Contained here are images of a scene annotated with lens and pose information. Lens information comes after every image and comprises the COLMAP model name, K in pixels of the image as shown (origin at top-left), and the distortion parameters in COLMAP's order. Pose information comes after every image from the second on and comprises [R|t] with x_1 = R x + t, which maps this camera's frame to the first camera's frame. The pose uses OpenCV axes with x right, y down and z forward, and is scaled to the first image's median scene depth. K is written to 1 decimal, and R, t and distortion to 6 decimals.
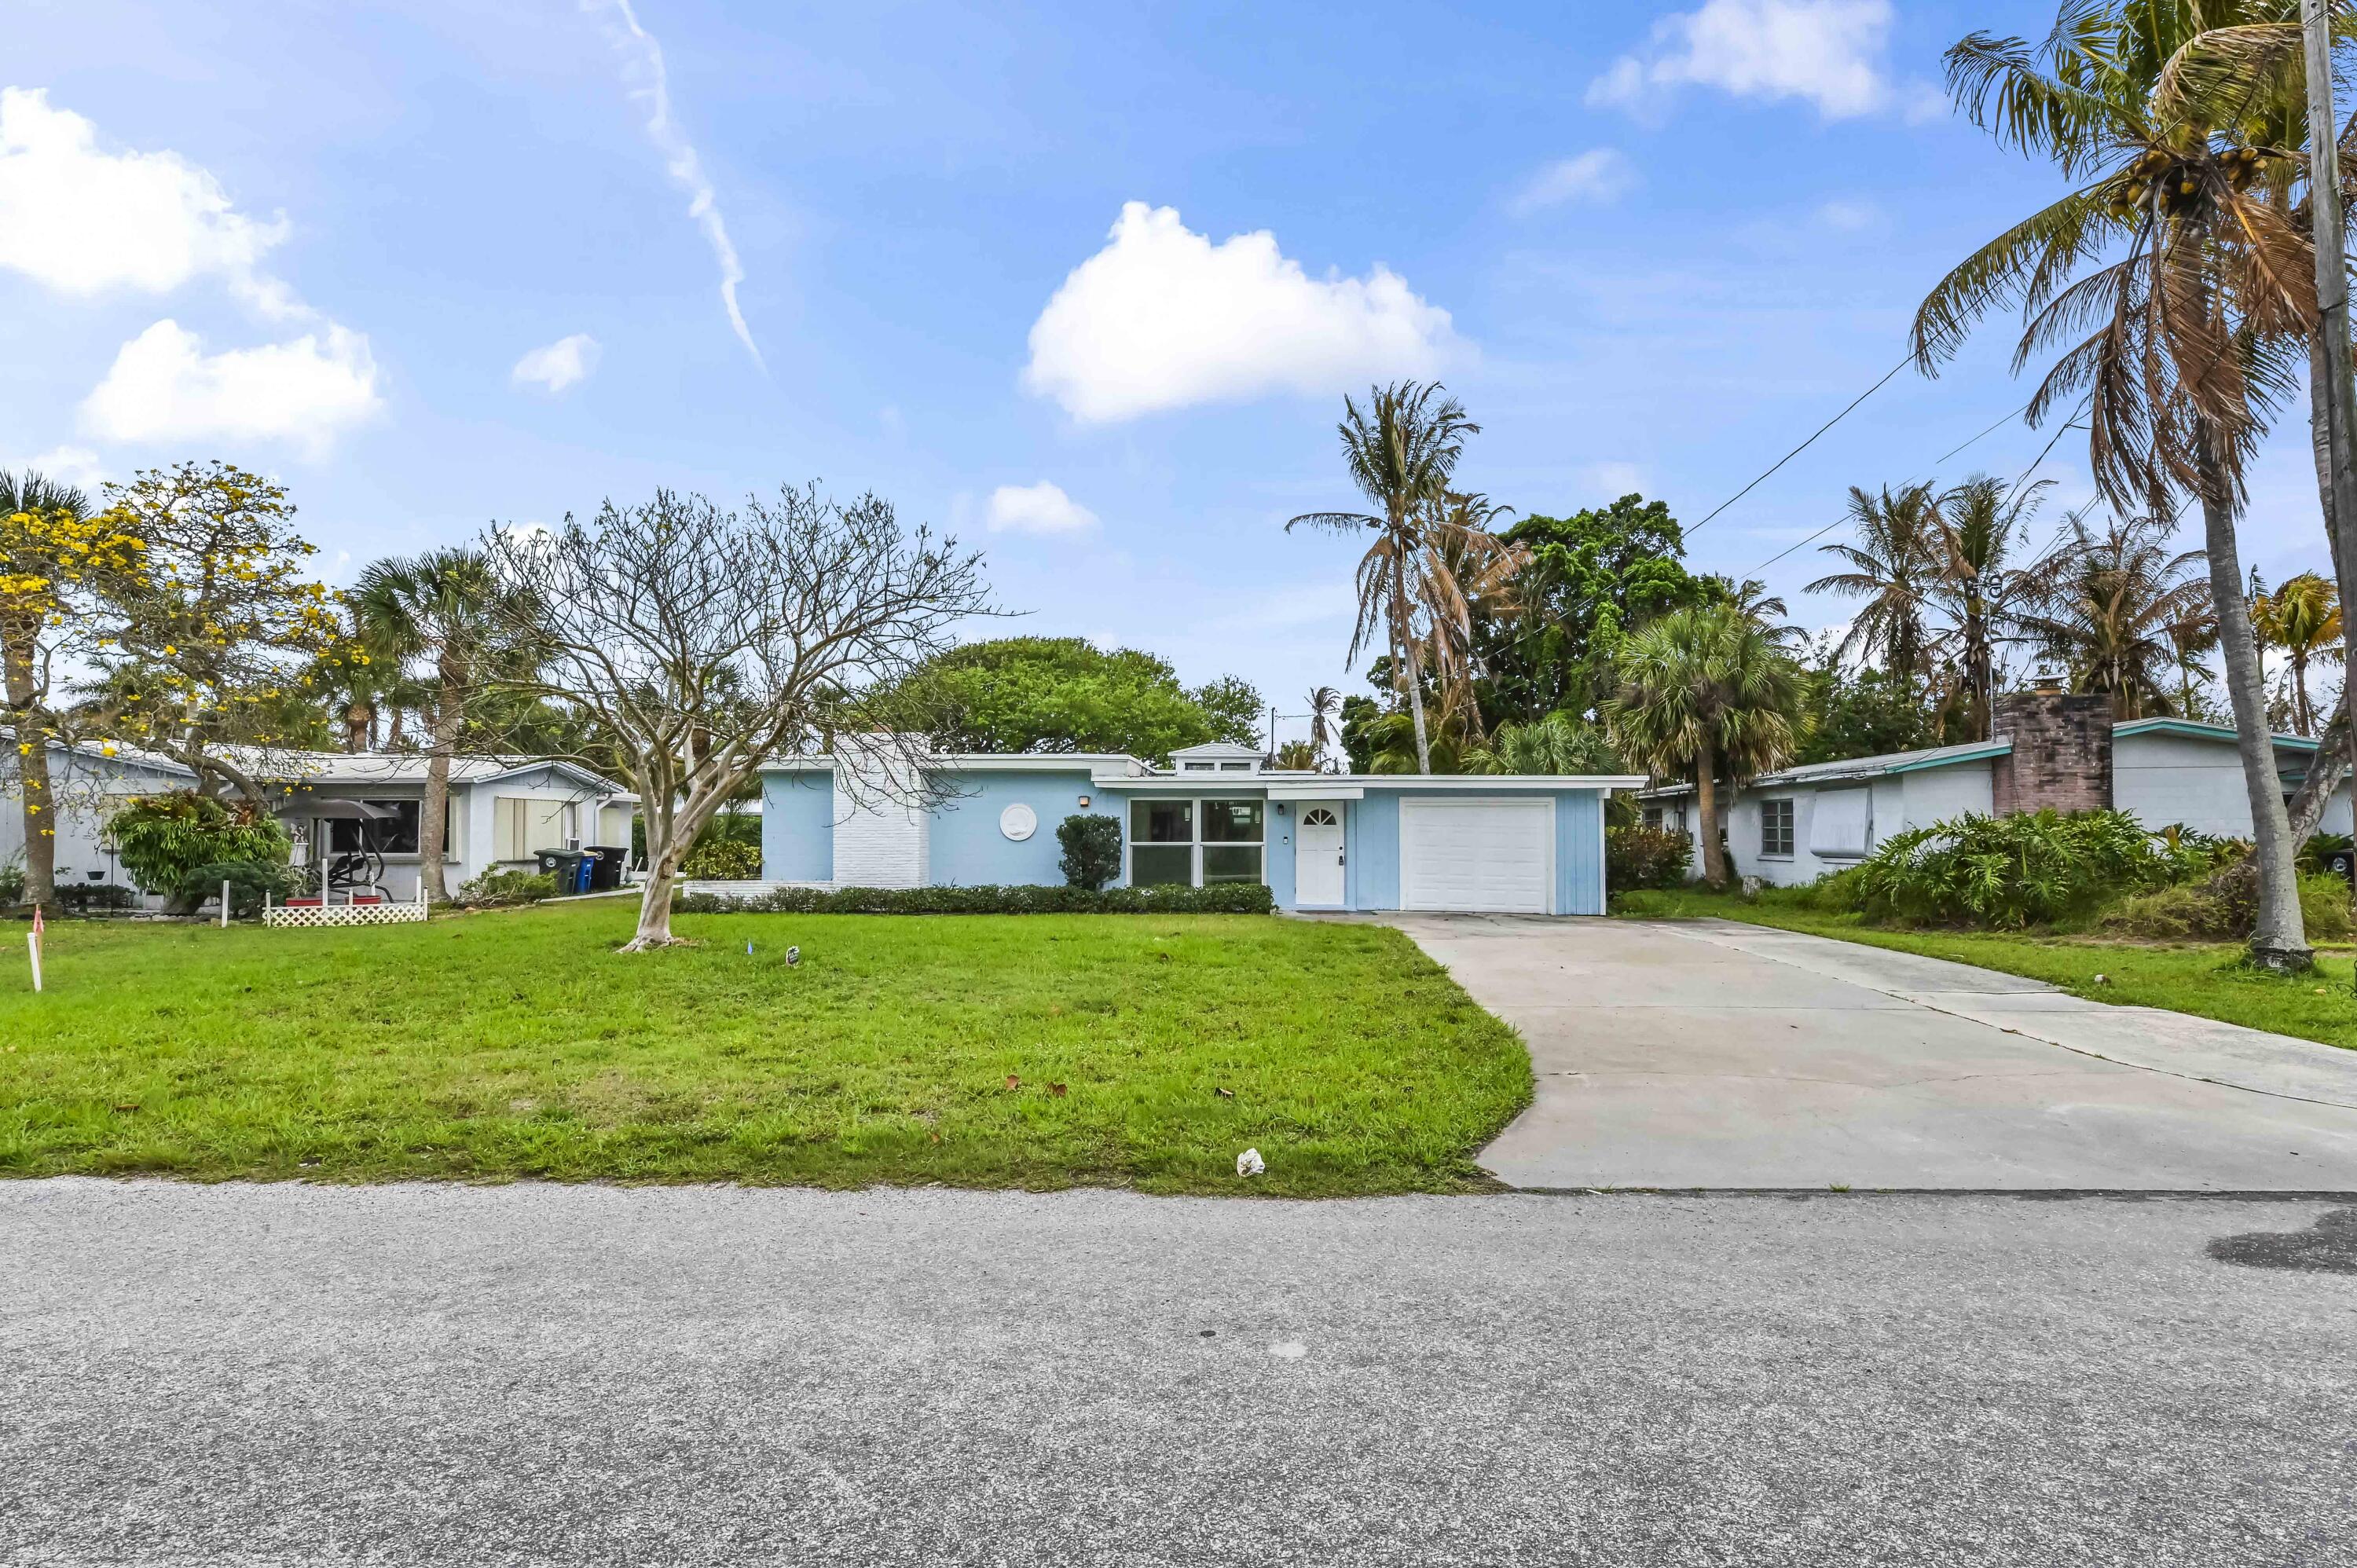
lens RADIAL K [[1228.1, 0, 1134.6], [0, 1228.1, 794.3], [0, 0, 1]] dist [-0.002811, -0.000333]
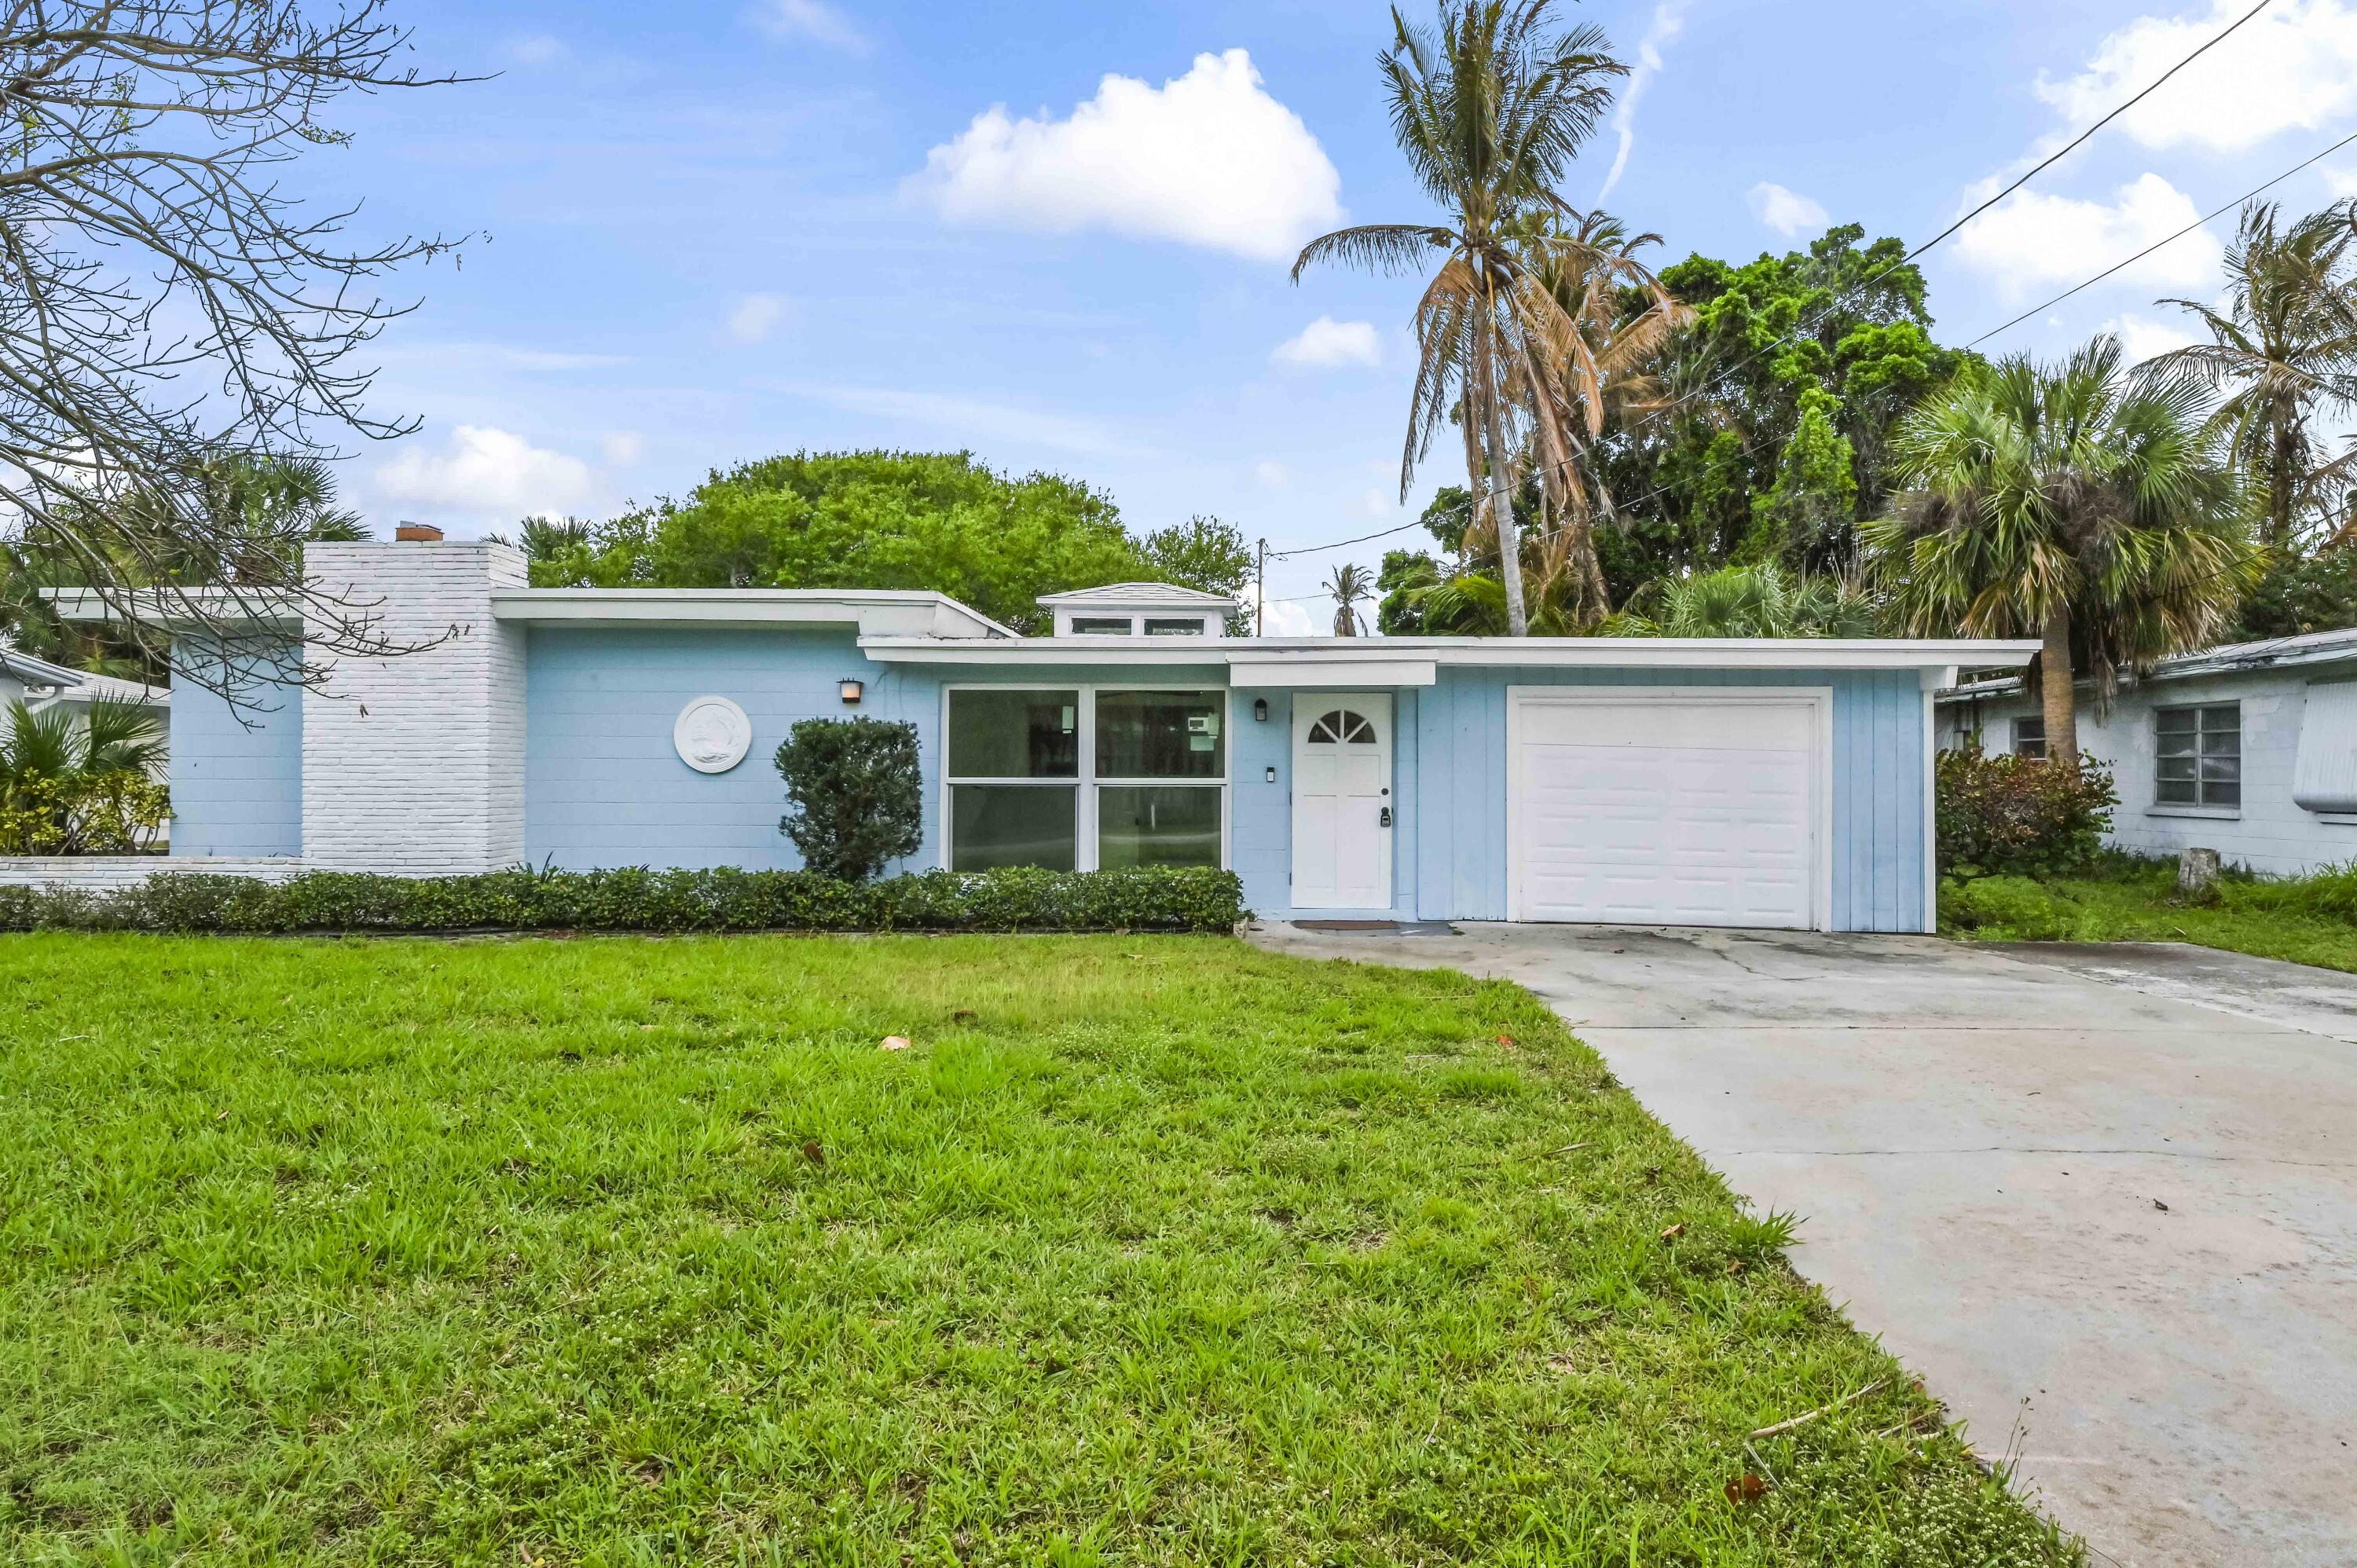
lens RADIAL K [[1501.5, 0, 1178.5], [0, 1501.5, 784.0], [0, 0, 1]] dist [0.004918, 0.001356]
pose [[0.999236, 0.003605, 0.038906, 0.057210], [-0.005166, 0.999182, 0.040096, 0.015784], [-0.038730, -0.040266, 0.998438, 0.370220]]
